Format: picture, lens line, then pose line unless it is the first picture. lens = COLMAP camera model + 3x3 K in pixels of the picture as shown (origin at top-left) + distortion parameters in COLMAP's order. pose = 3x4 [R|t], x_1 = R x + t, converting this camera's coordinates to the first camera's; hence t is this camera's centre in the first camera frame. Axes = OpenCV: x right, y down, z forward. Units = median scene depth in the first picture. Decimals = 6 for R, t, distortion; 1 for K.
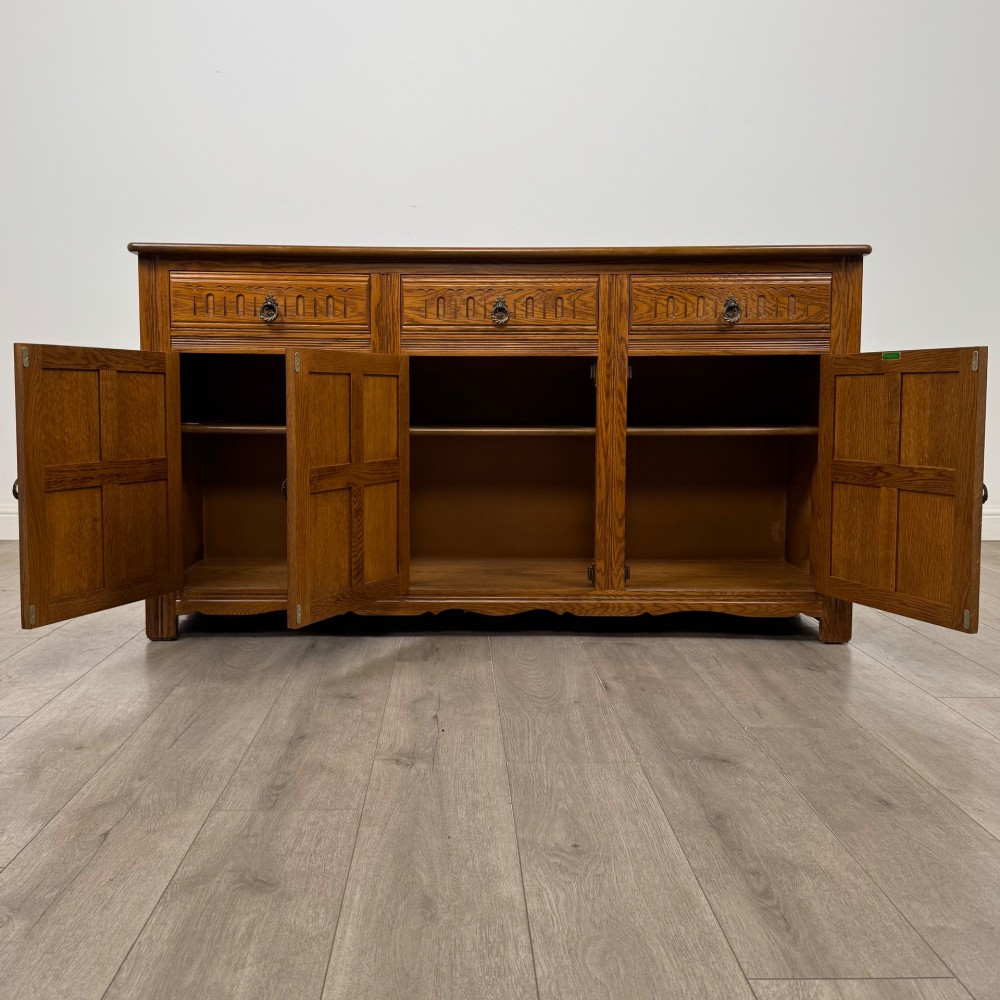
lens RADIAL K [[1188.5, 0, 474.0], [0, 1188.5, 471.4], [0, 0, 1]] dist [0.144299, -0.022193]
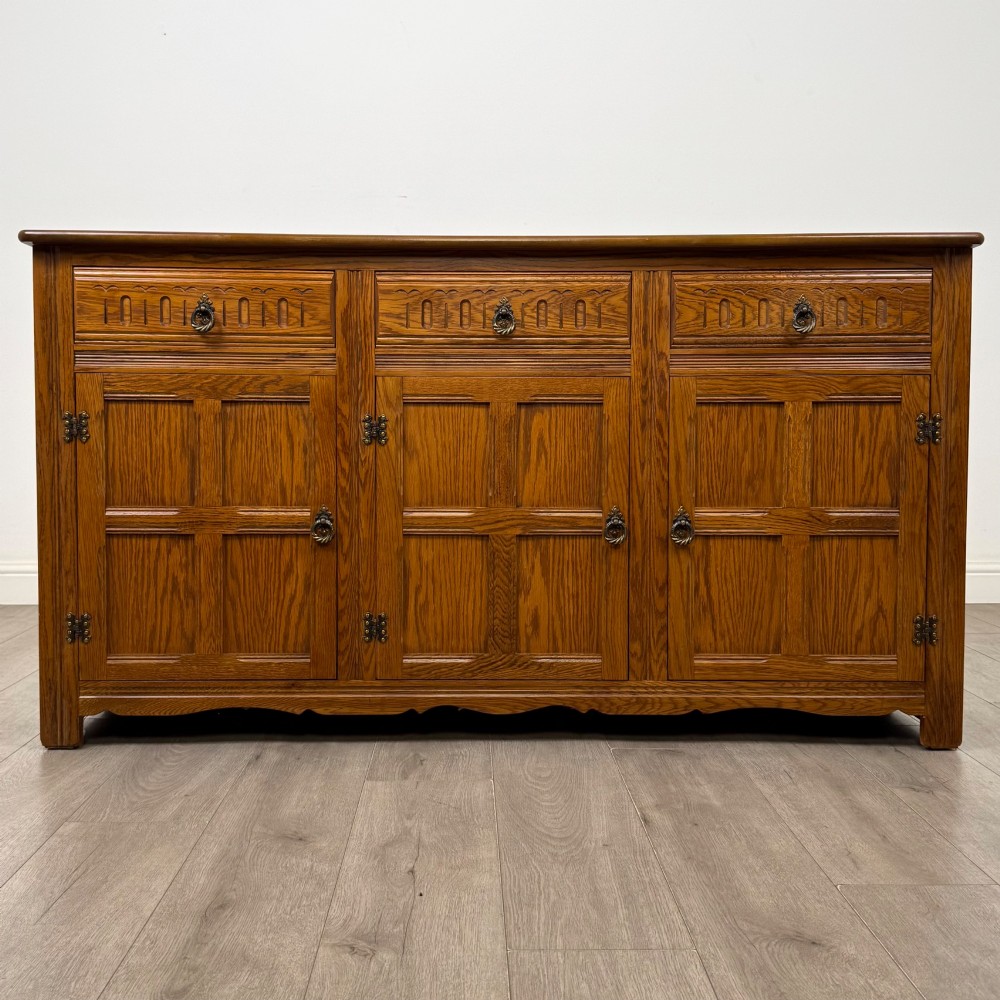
lens RADIAL K [[1317.7, 0, 499.9], [0, 1317.7, 473.0], [0, 0, 1]] dist [0.195959, -0.444335]
pose [[0.999963, -0.001978, 0.008355, 0.012114], [0.002200, 0.999641, -0.026692, -0.011473], [-0.008299, 0.026710, 0.999609, 0.147521]]
